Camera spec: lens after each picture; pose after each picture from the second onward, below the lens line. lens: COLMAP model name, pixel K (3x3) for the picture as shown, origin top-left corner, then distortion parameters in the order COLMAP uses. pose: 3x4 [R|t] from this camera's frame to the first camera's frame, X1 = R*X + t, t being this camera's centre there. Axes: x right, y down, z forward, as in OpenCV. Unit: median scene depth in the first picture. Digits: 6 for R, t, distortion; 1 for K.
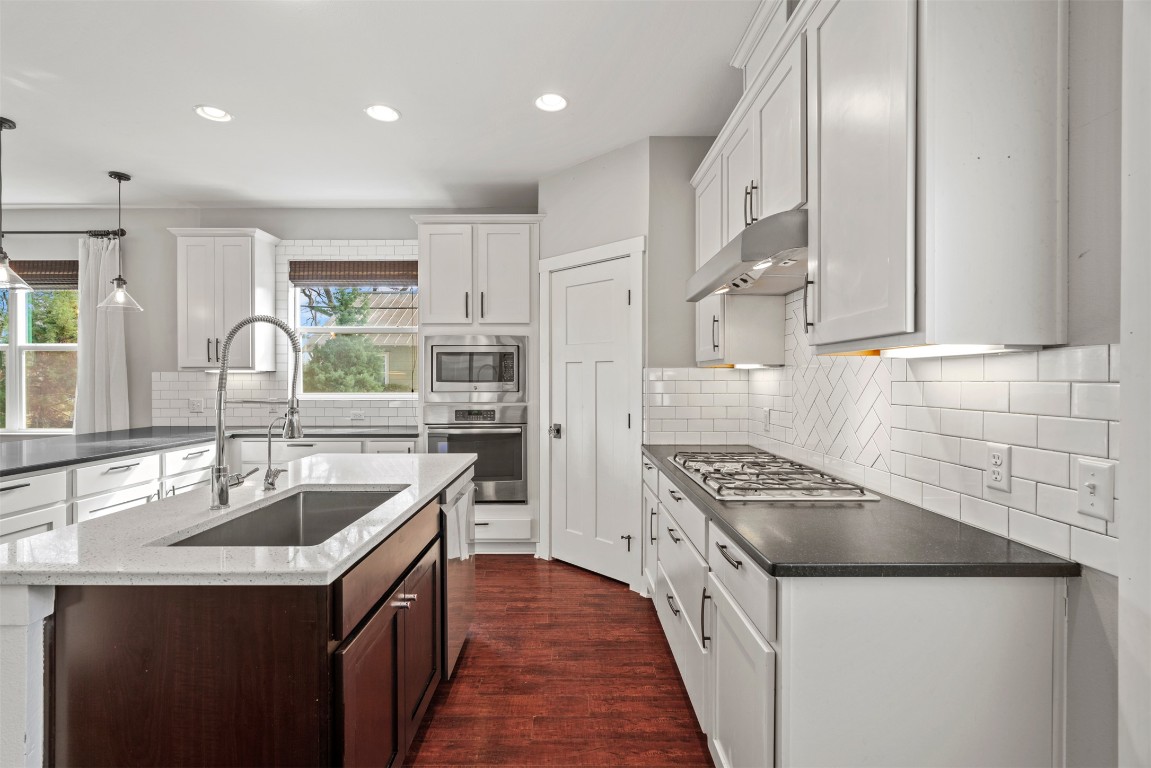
lens RADIAL K [[528.8, 0, 569.1], [0, 528.8, 382.8], [0, 0, 1]] dist [-0.002445, -0.000197]
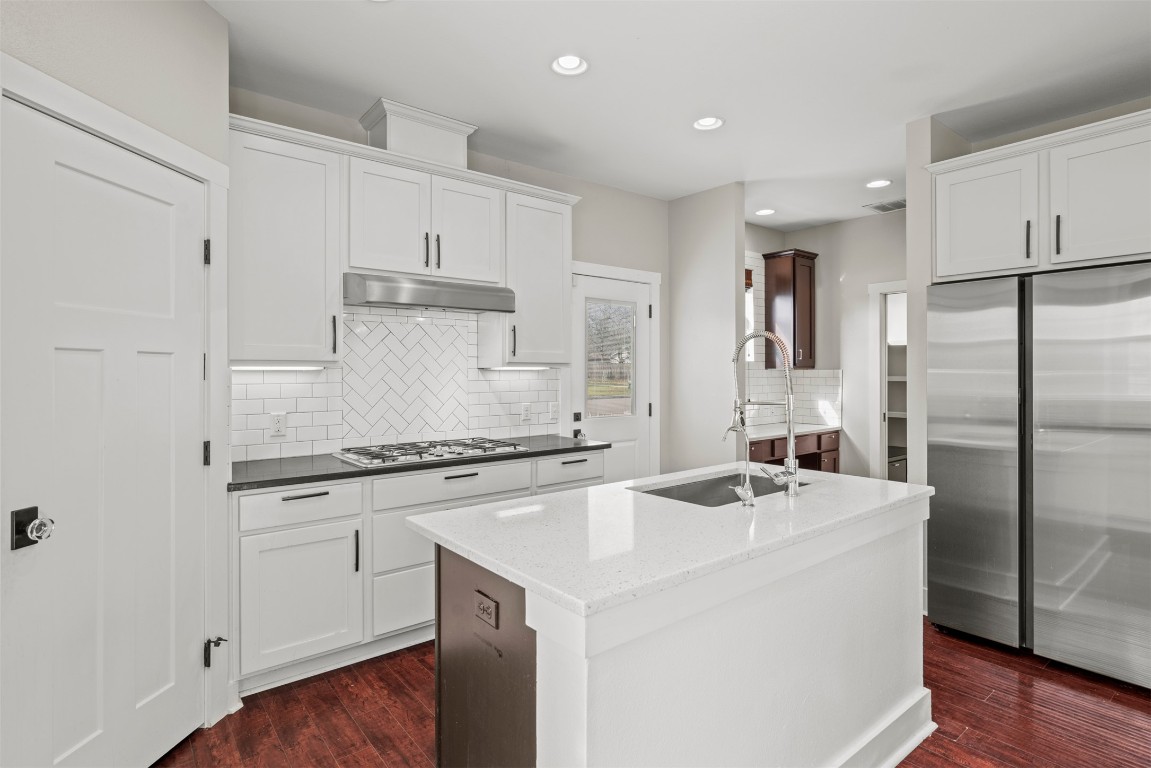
lens RADIAL K [[583.6, 0, 575.4], [0, 583.6, 376.4], [0, 0, 1]] dist [0.021368, 0.000108]
pose [[-0.632023, 0.000624, 0.774949, -0.590947], [0.009448, 0.999932, 0.006900, -0.014362], [-0.774892, 0.011683, -0.631986, 0.951146]]
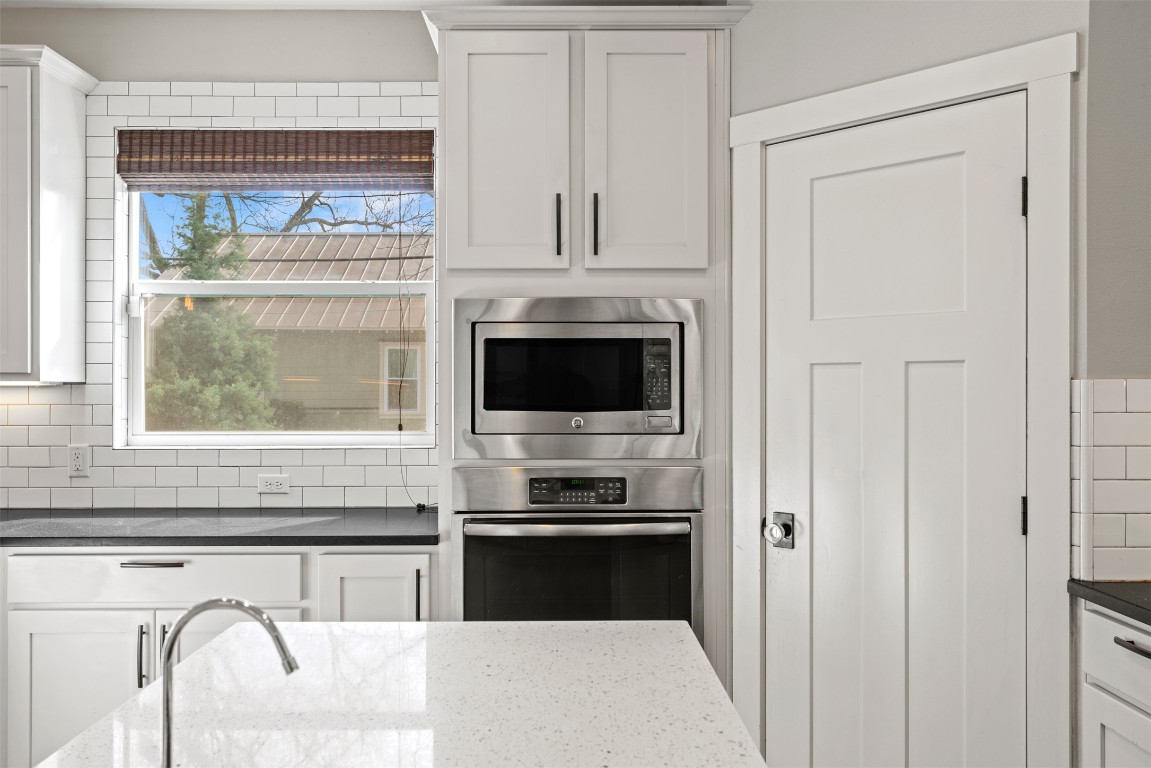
lens RADIAL K [[915.9, 0, 575.5], [0, 915.9, 384.0], [0, 0, 1]] dist [0.000207, 0.001969]
pose [[0.999915, -0.000522, 0.013021, -0.187224], [0.000681, 0.999925, -0.012255, -0.013098], [-0.013014, 0.012263, 0.999840, 0.280113]]
